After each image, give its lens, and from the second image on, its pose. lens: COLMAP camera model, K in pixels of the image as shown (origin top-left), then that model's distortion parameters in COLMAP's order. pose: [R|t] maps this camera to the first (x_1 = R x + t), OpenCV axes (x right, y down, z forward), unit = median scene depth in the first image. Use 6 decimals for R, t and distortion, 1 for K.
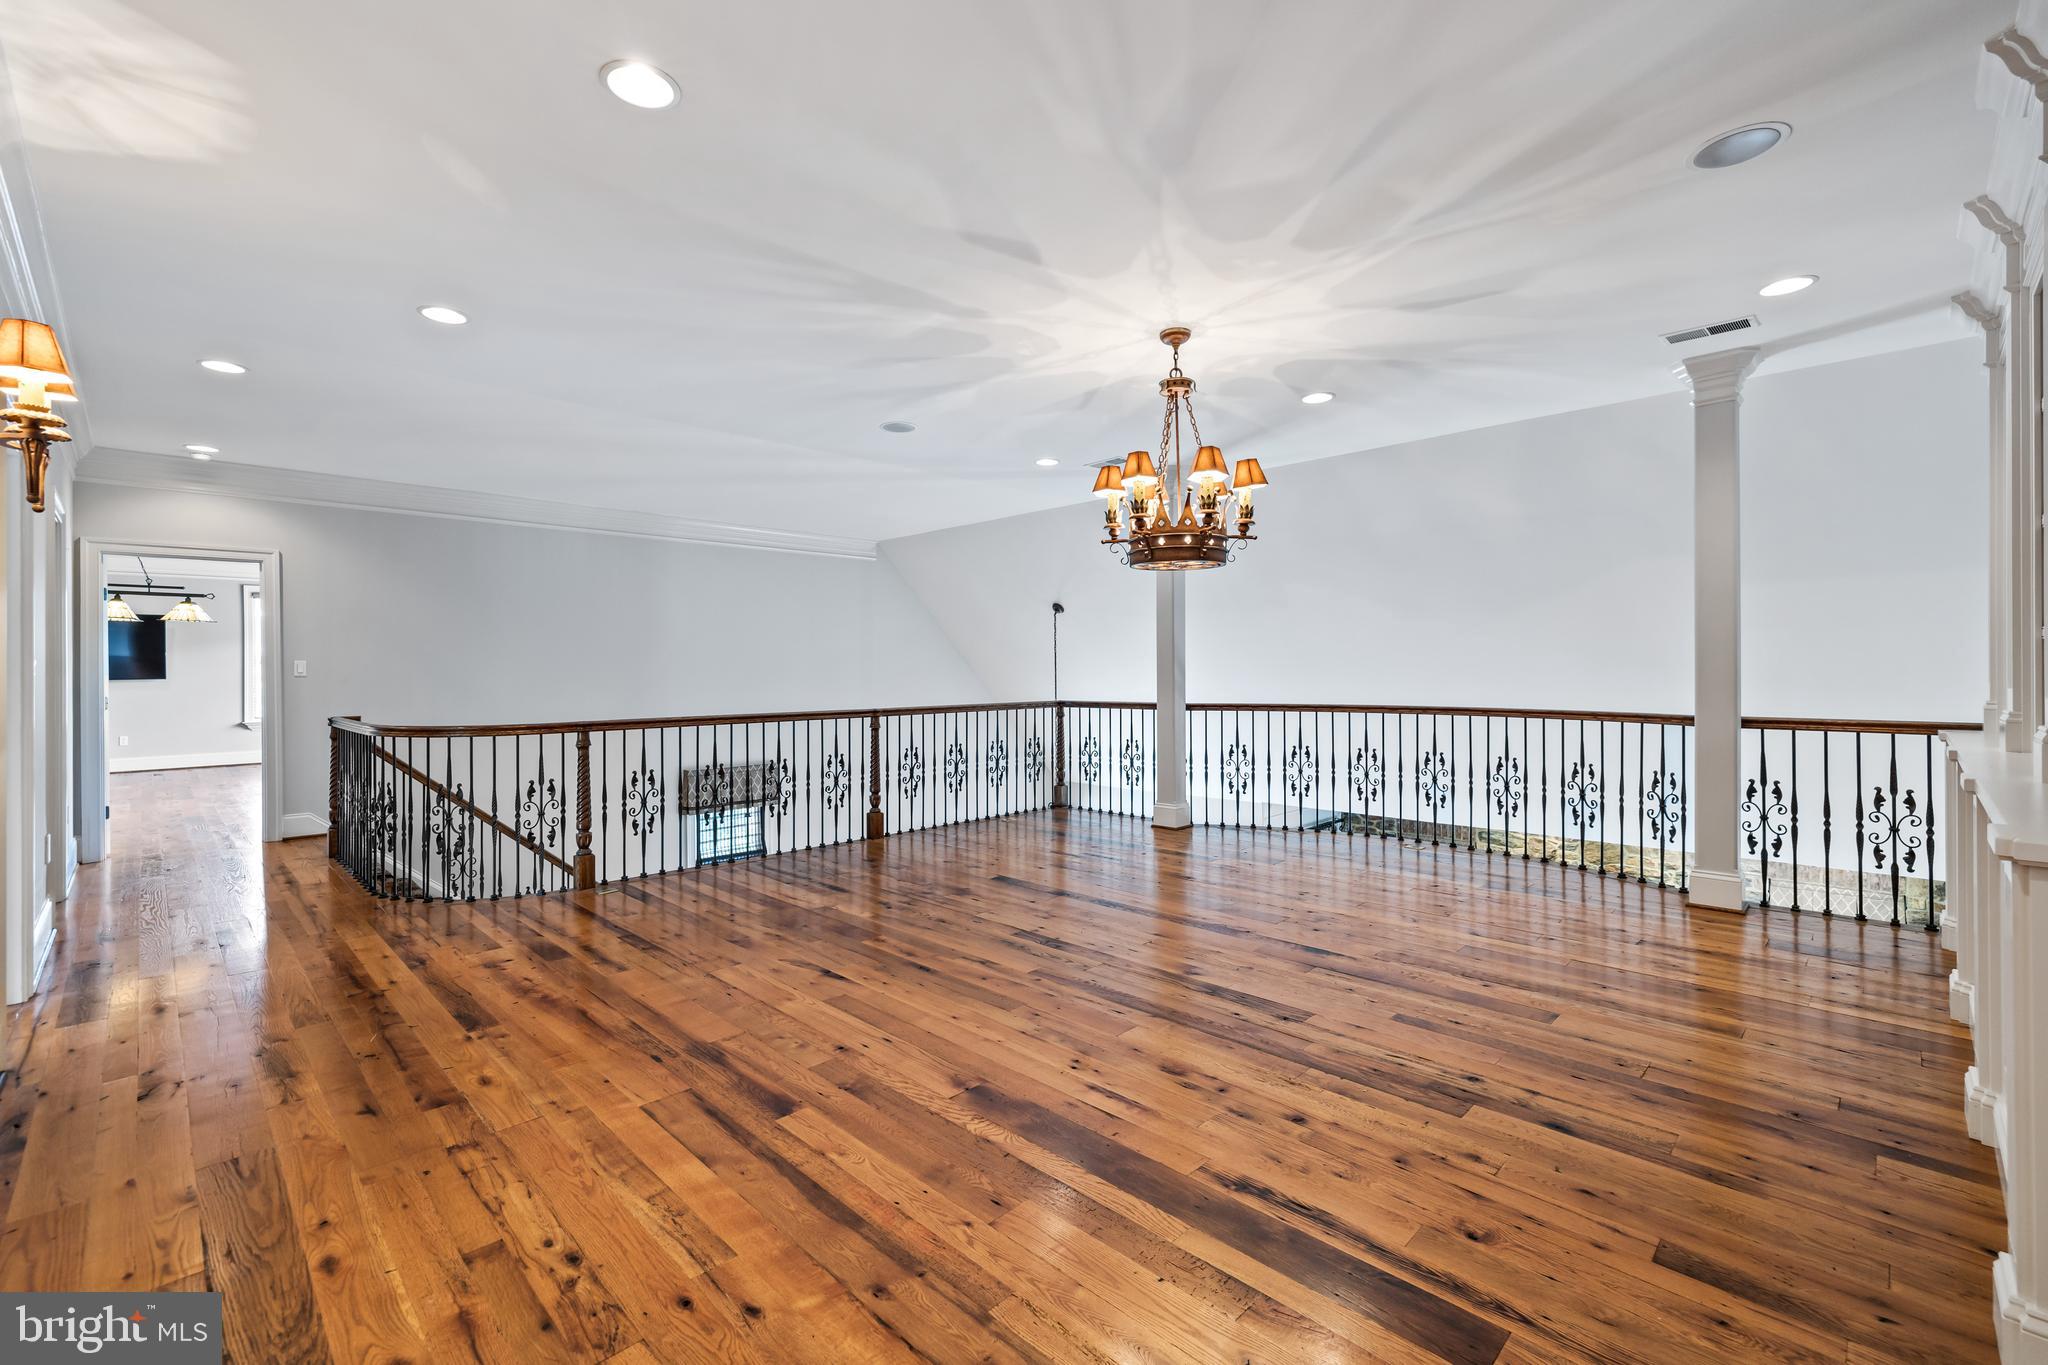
lens RADIAL K [[883.1, 0, 1025.4], [0, 883.1, 668.3], [0, 0, 1]] dist [-0.001578, 0.000689]
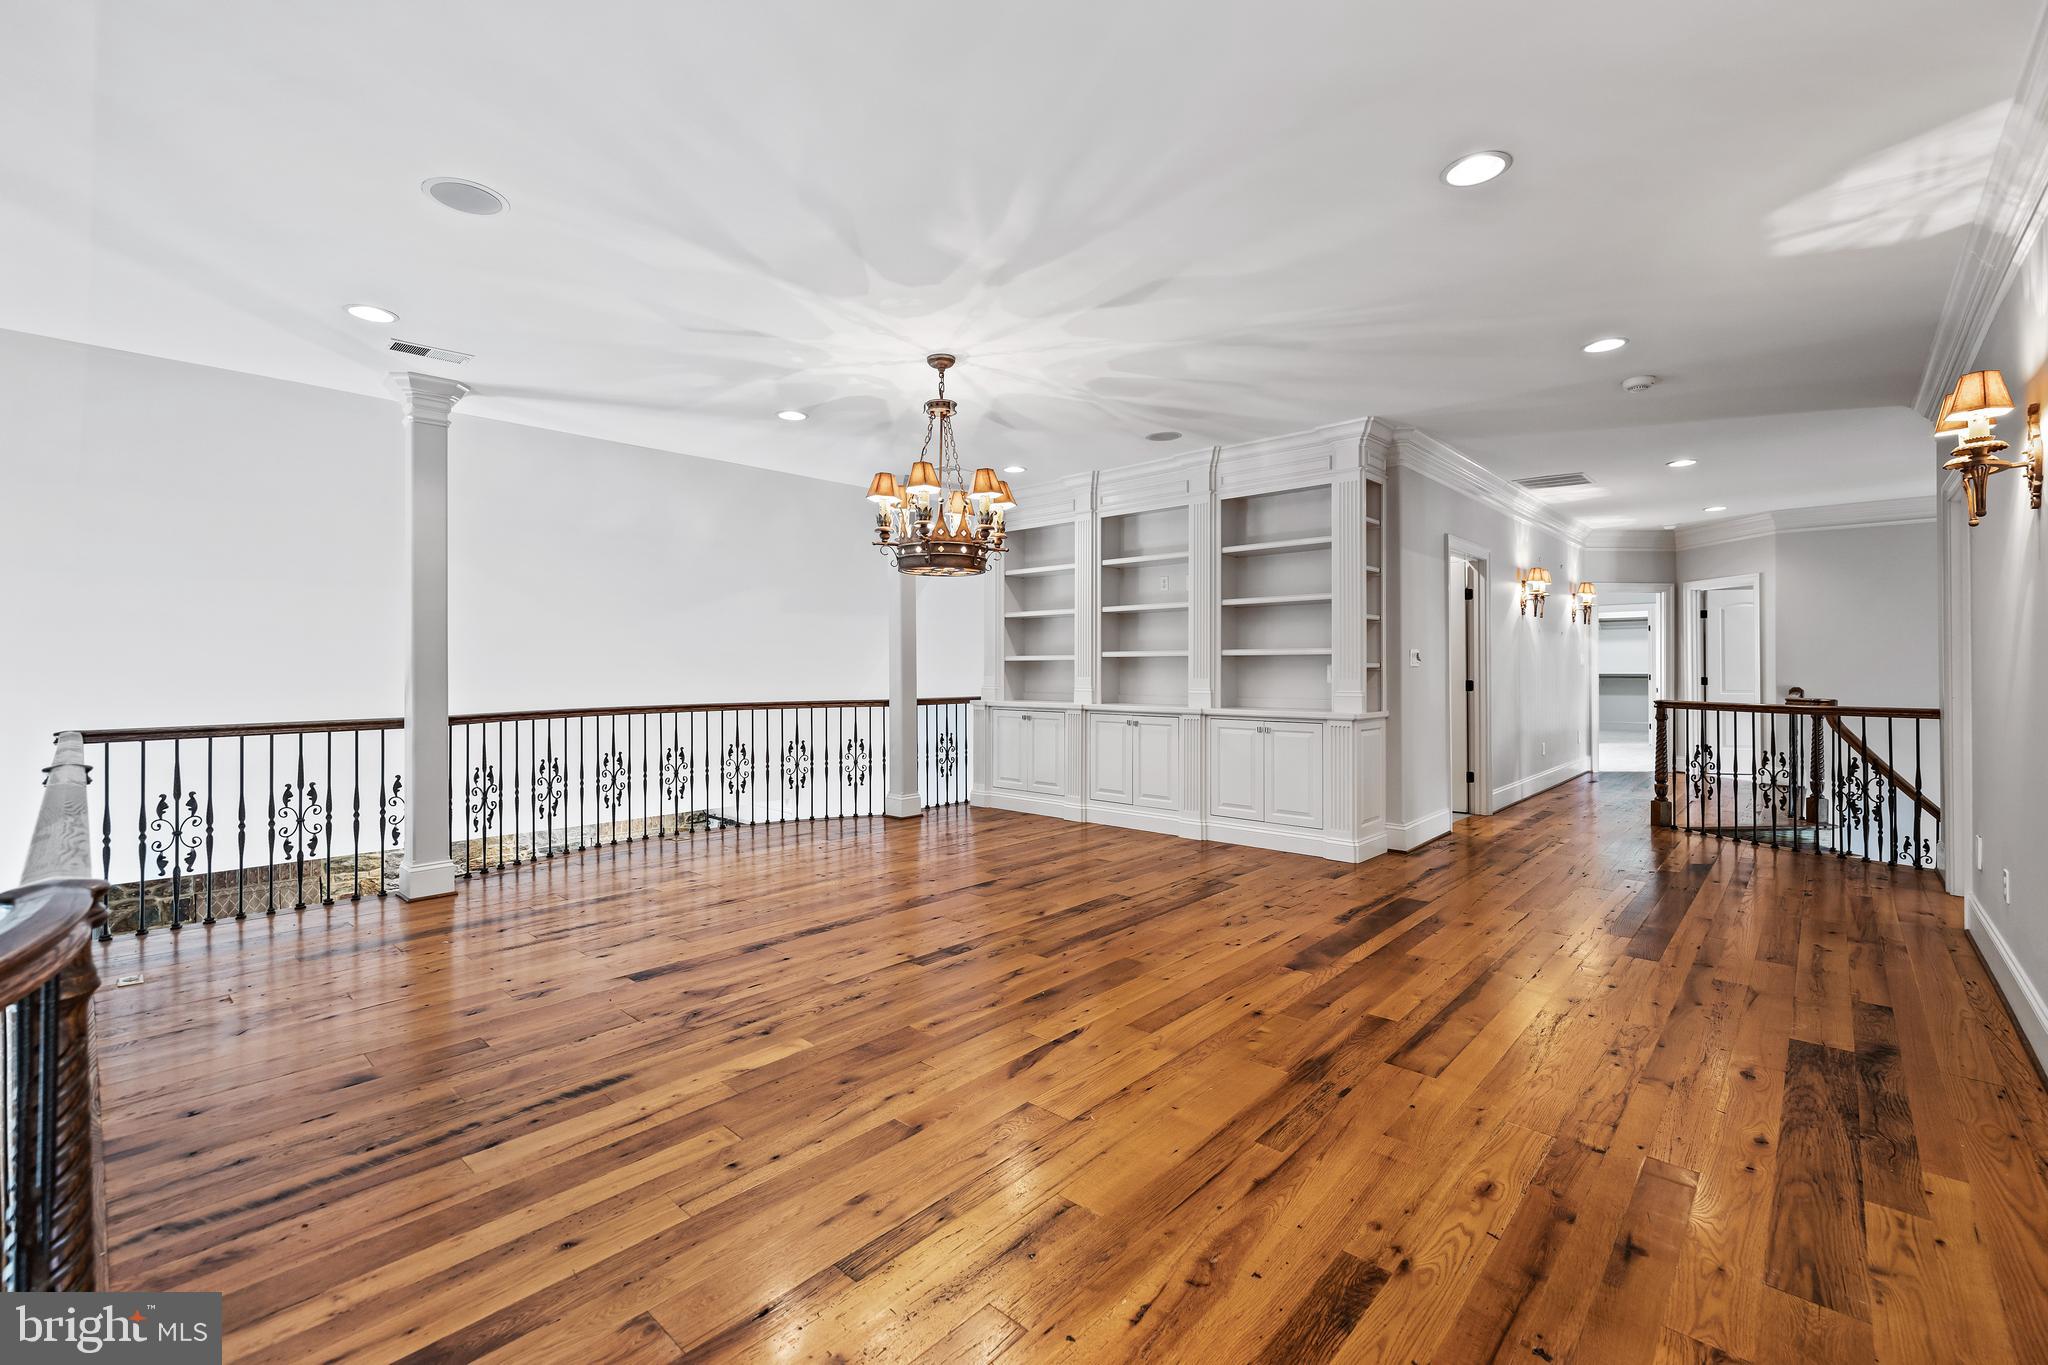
lens RADIAL K [[873.3, 0, 1013.7], [0, 873.3, 656.6], [0, 0, 1]] dist [0.004160, 0.000052]
pose [[-0.038112, 0.021123, 0.999050, -0.842601], [0.001137, 0.999777, -0.021095, 0.011245], [-0.999273, 0.000332, -0.038128, 0.885867]]
